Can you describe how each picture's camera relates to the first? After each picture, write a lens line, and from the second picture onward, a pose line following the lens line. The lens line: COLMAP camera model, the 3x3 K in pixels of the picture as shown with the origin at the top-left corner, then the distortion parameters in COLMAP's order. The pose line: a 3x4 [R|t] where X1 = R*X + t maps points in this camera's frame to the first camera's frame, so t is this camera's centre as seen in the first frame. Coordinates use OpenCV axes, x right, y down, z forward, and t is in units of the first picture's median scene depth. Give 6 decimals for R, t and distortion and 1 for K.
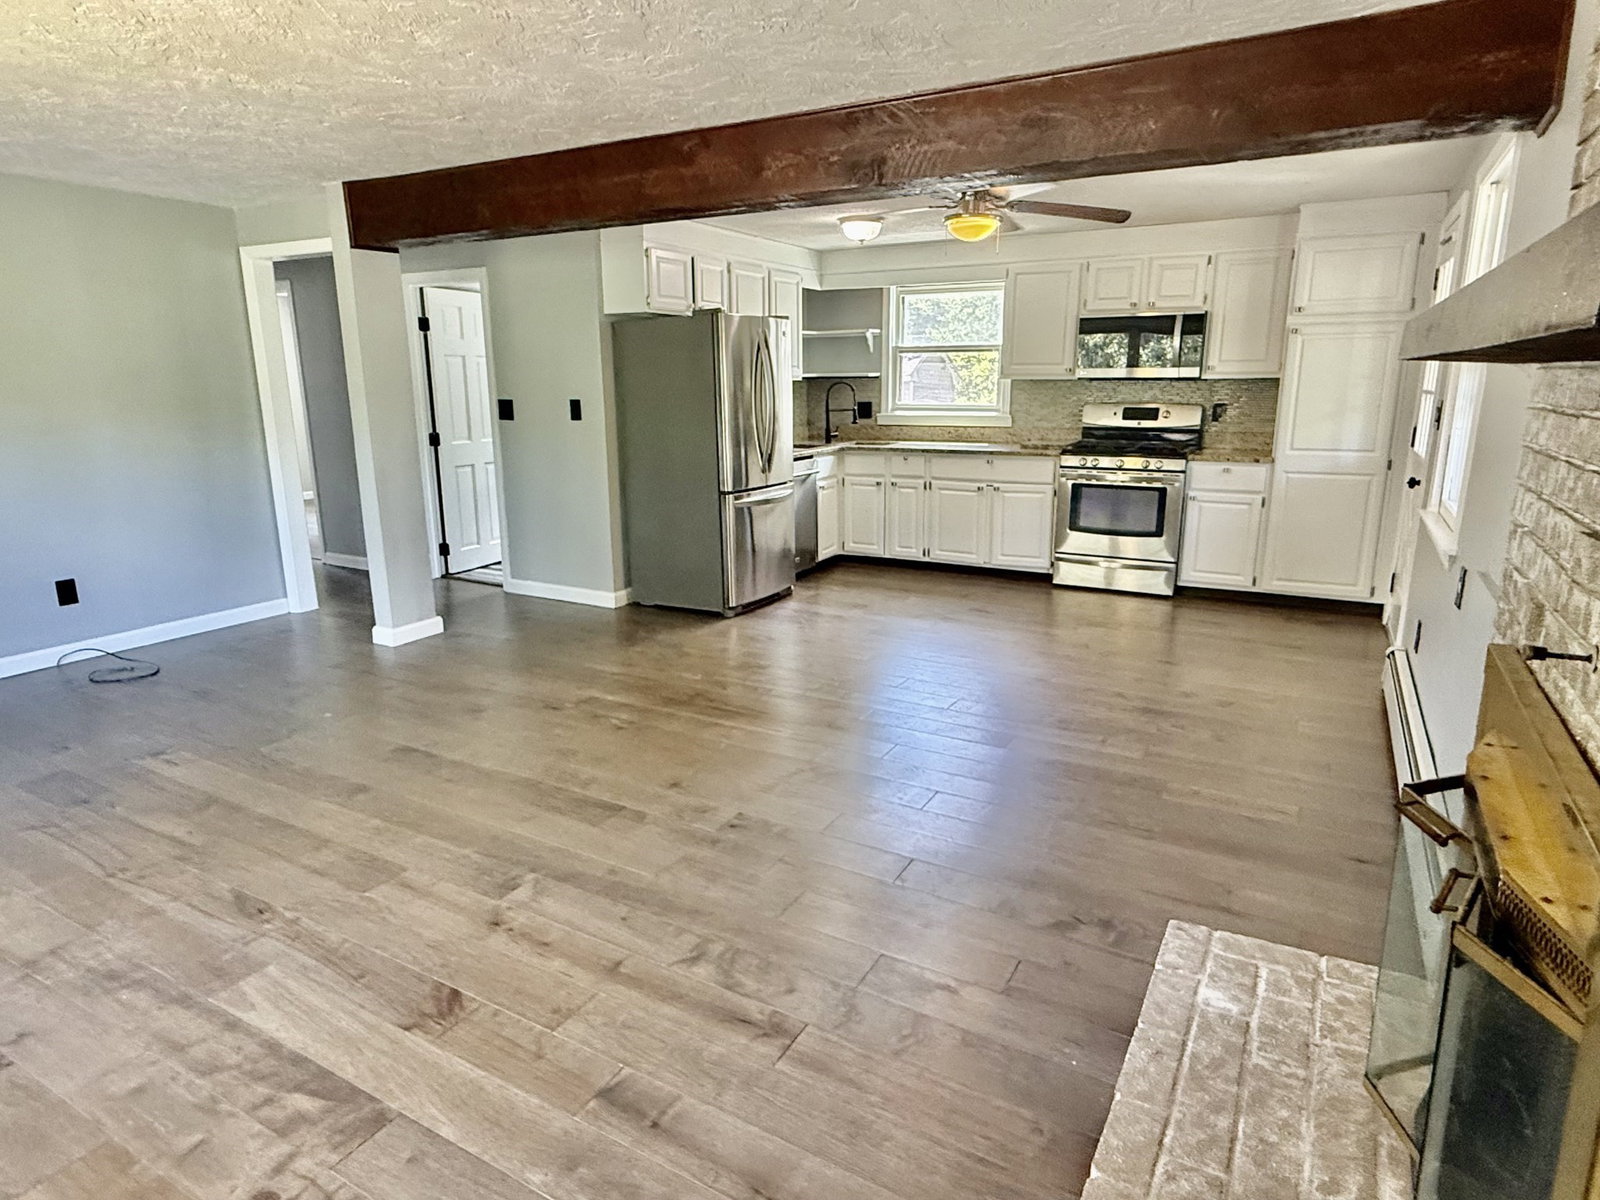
lens RADIAL K [[921.8, 0, 796.8], [0, 921.8, 604.3], [0, 0, 1]] dist [0.004834, 0.003224]
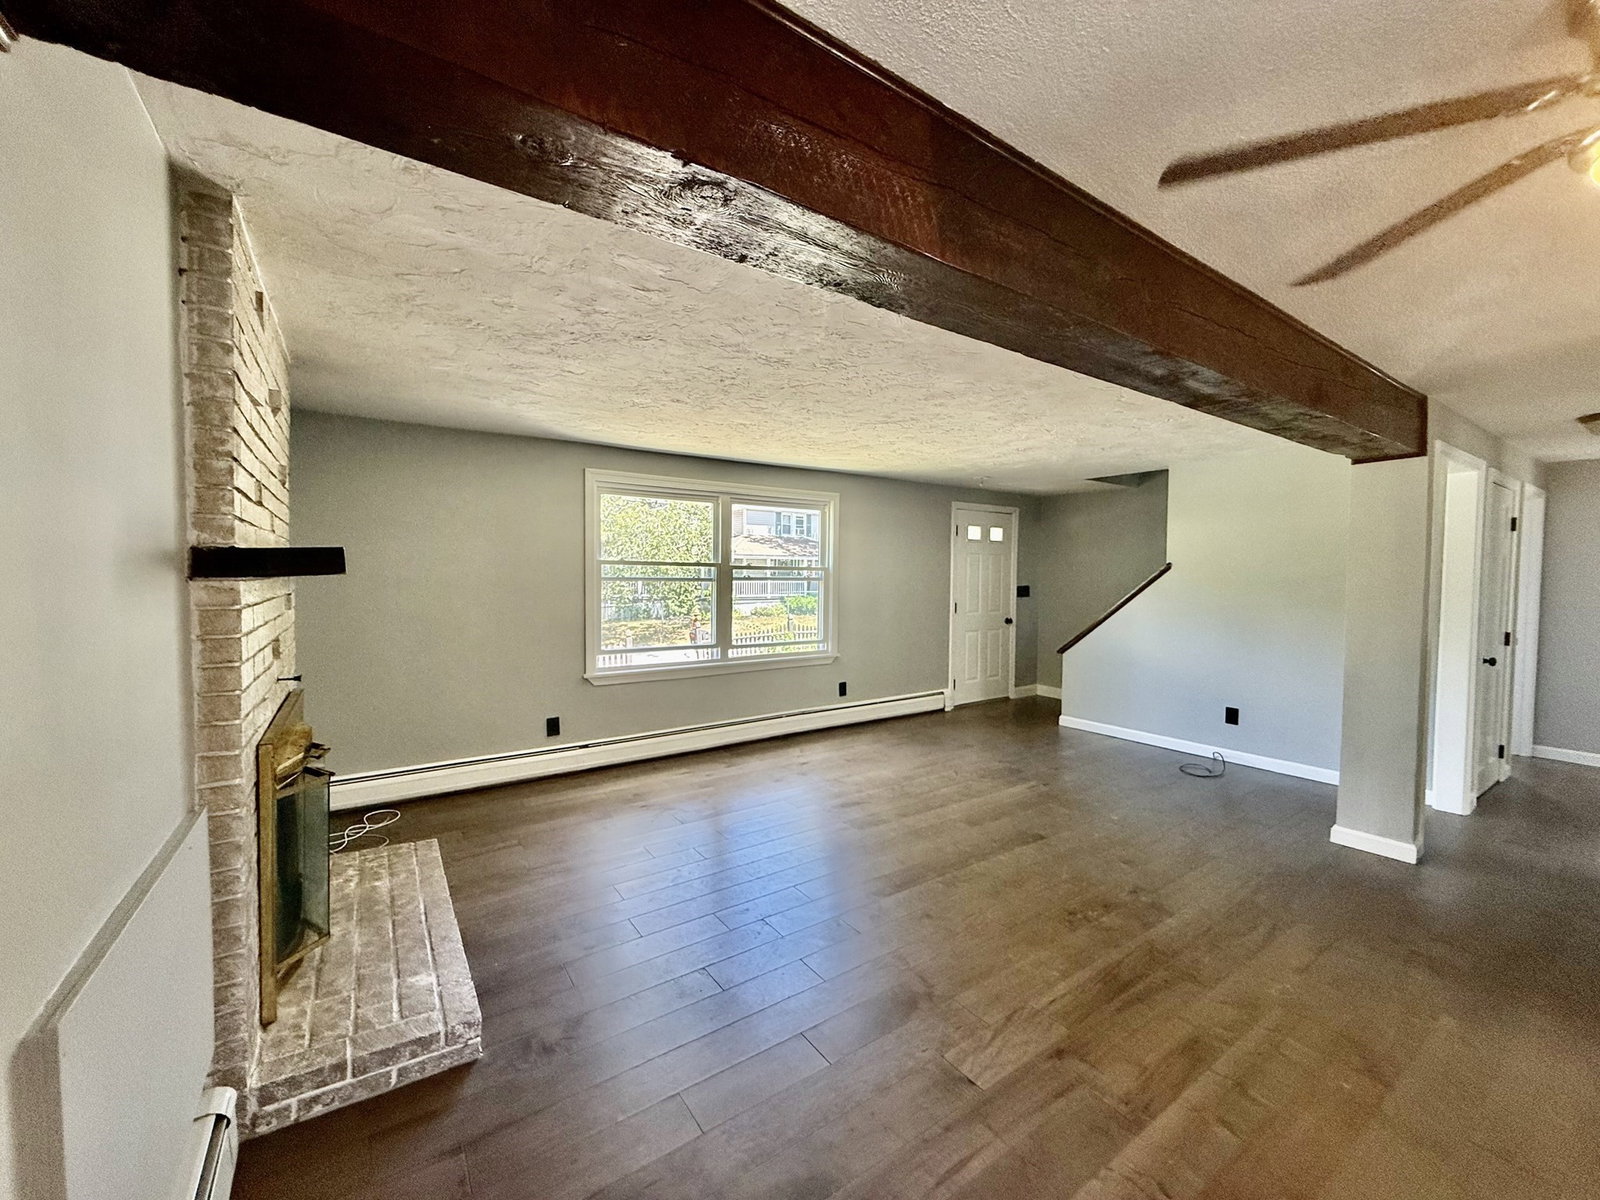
lens RADIAL K [[638.0, 0, 792.2], [0, 638.0, 601.4], [0, 0, 1]] dist [-0.001797, 0.000094]
pose [[-0.437454, 0.041523, -0.898281, 0.372073], [-0.220737, 0.963412, 0.152031, -0.156790], [0.871727, 0.264791, -0.412283, 0.605624]]
